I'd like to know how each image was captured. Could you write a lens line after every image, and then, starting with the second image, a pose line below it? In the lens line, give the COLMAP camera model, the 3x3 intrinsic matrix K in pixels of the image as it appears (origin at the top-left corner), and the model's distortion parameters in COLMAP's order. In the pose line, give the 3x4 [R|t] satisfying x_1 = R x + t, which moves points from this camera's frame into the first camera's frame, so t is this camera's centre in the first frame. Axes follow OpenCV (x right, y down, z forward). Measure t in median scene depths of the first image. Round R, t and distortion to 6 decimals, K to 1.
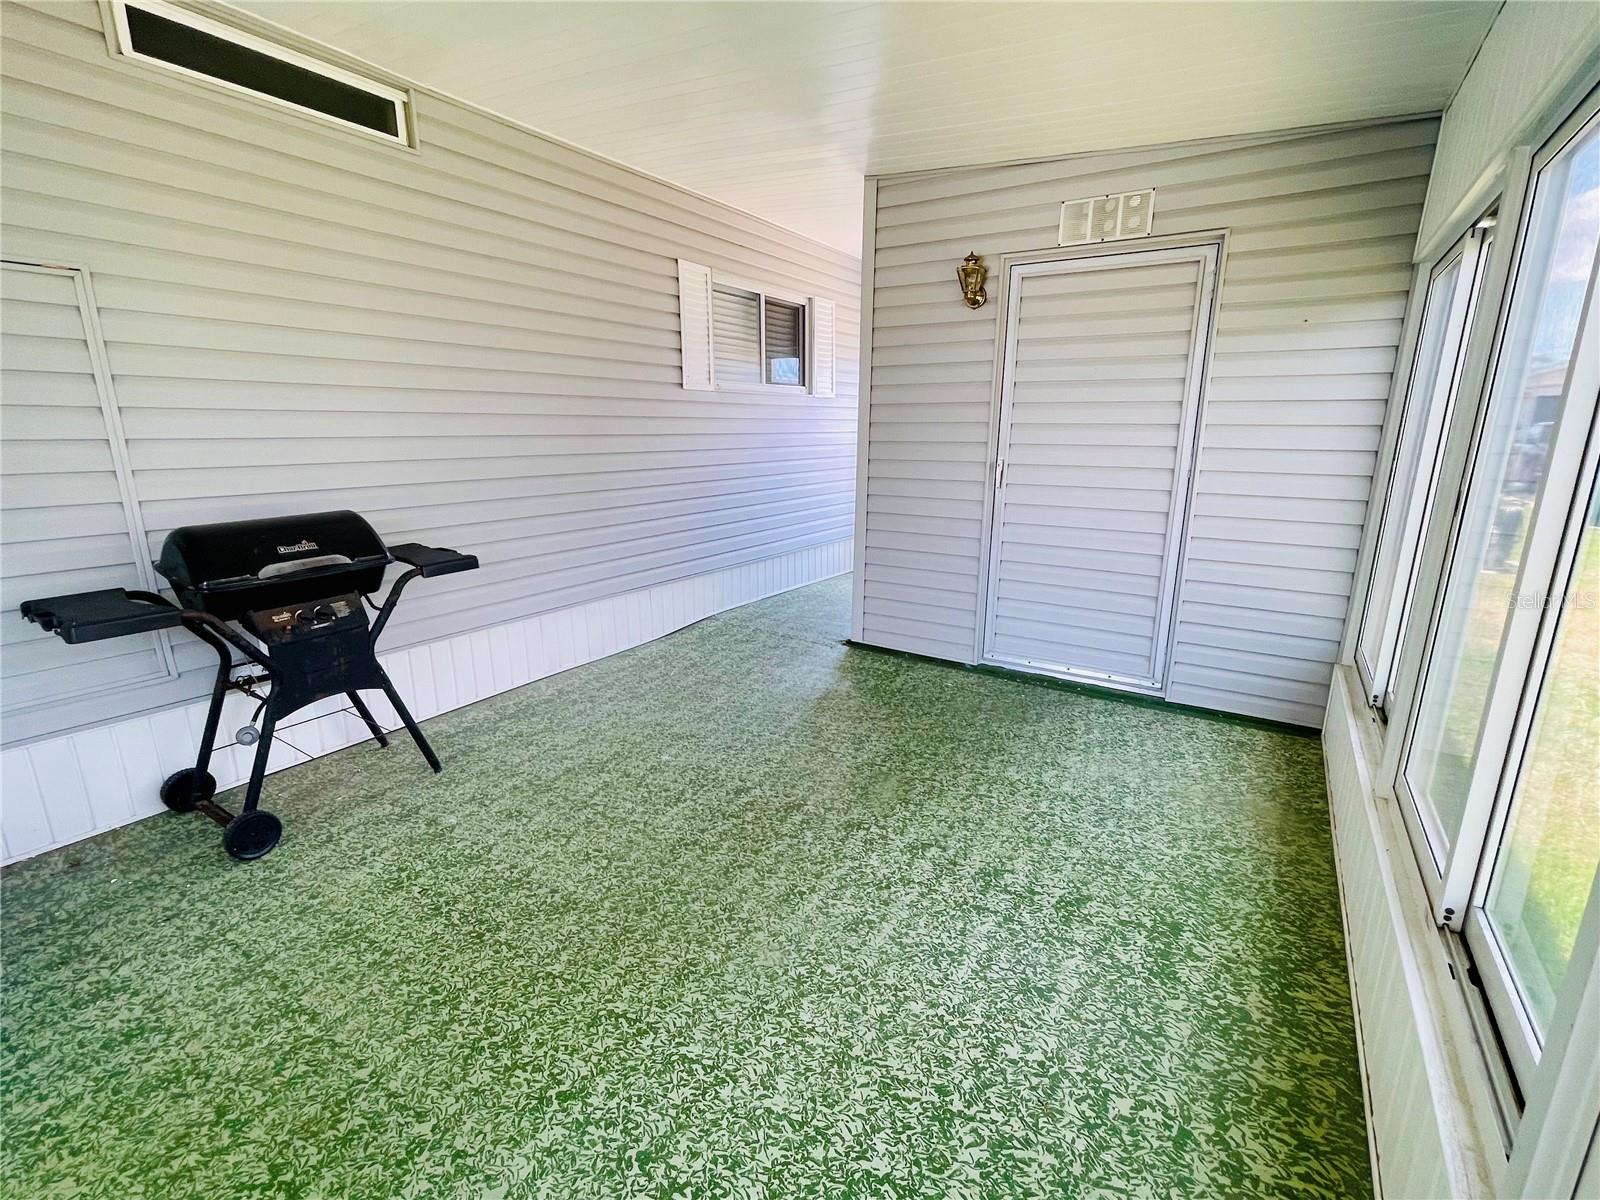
lens RADIAL K [[730.7, 0, 800.0], [0, 730.7, 600.0], [0, 0, 1]] dist [-0.001805, 0.000154]
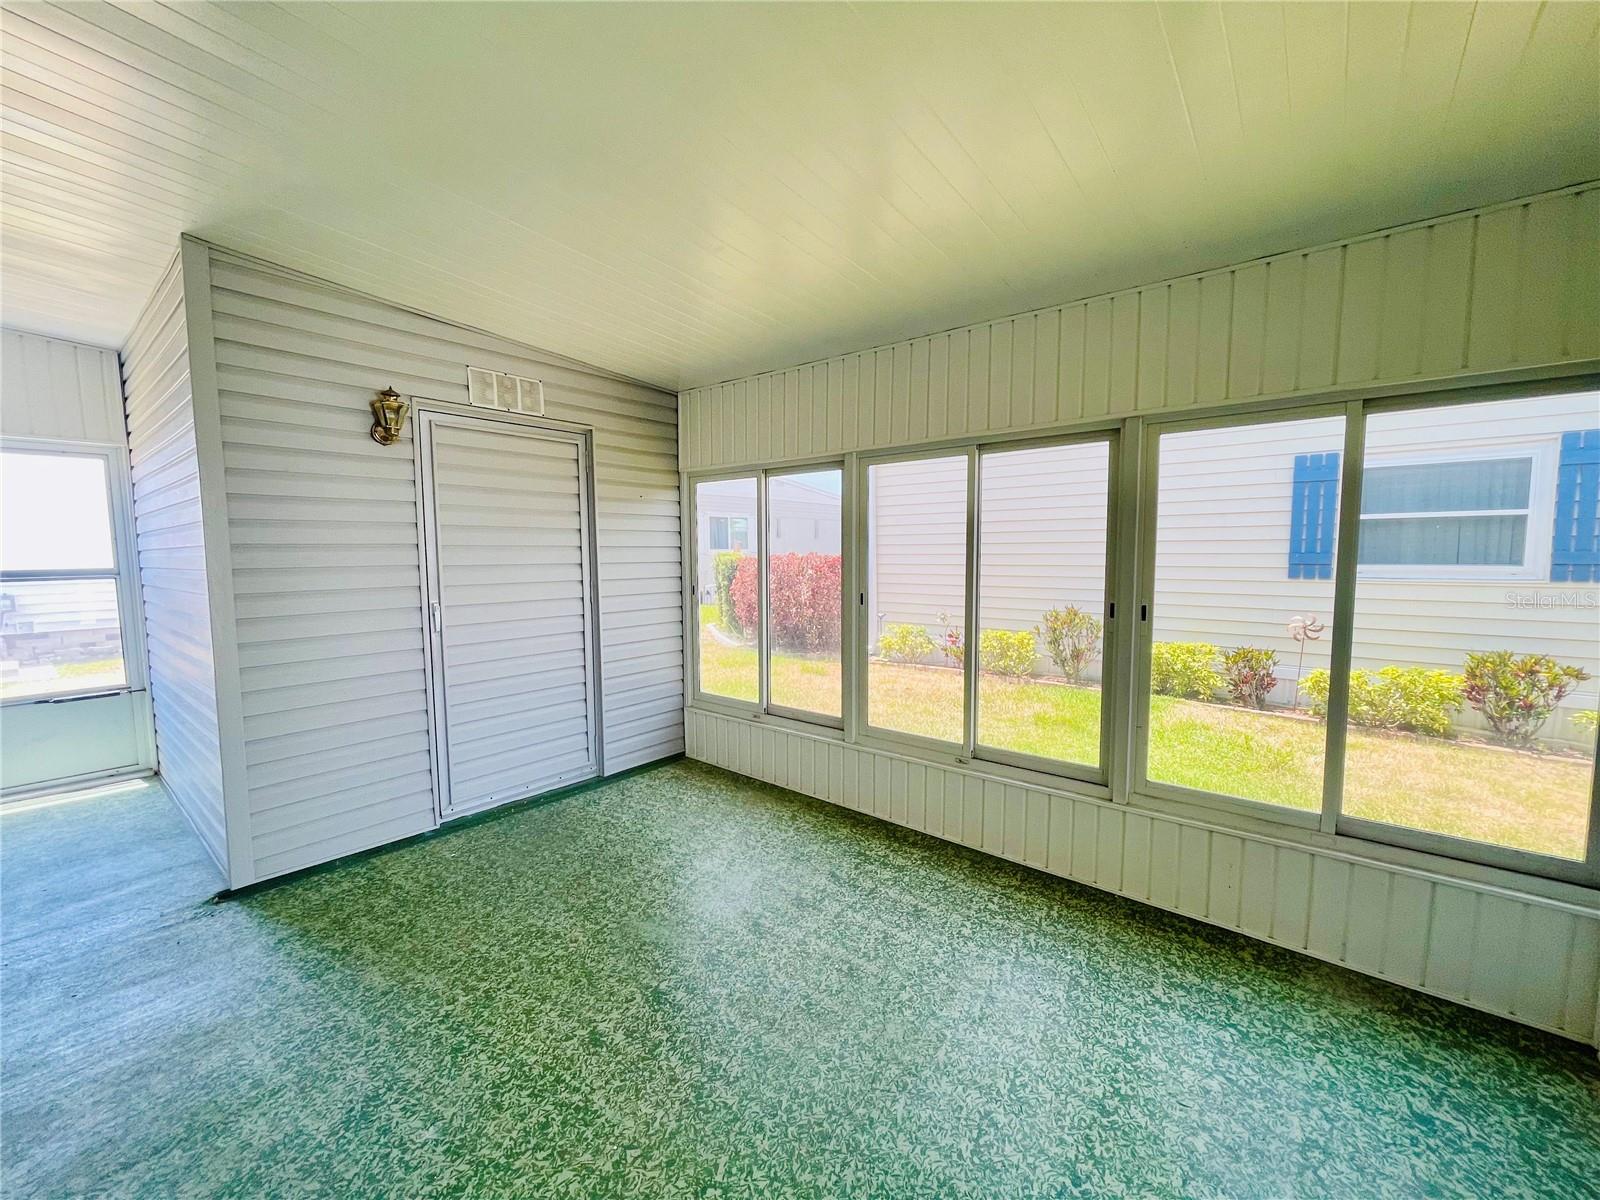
lens RADIAL K [[648.0, 0, 799.7], [0, 648.0, 604.8], [0, 0, 1]] dist [-0.007685, 0.007924]
pose [[0.113360, -0.092111, 0.989275, -0.646560], [0.234806, 0.969972, 0.063407, -0.169492], [-0.965410, 0.225100, 0.131584, 0.550427]]
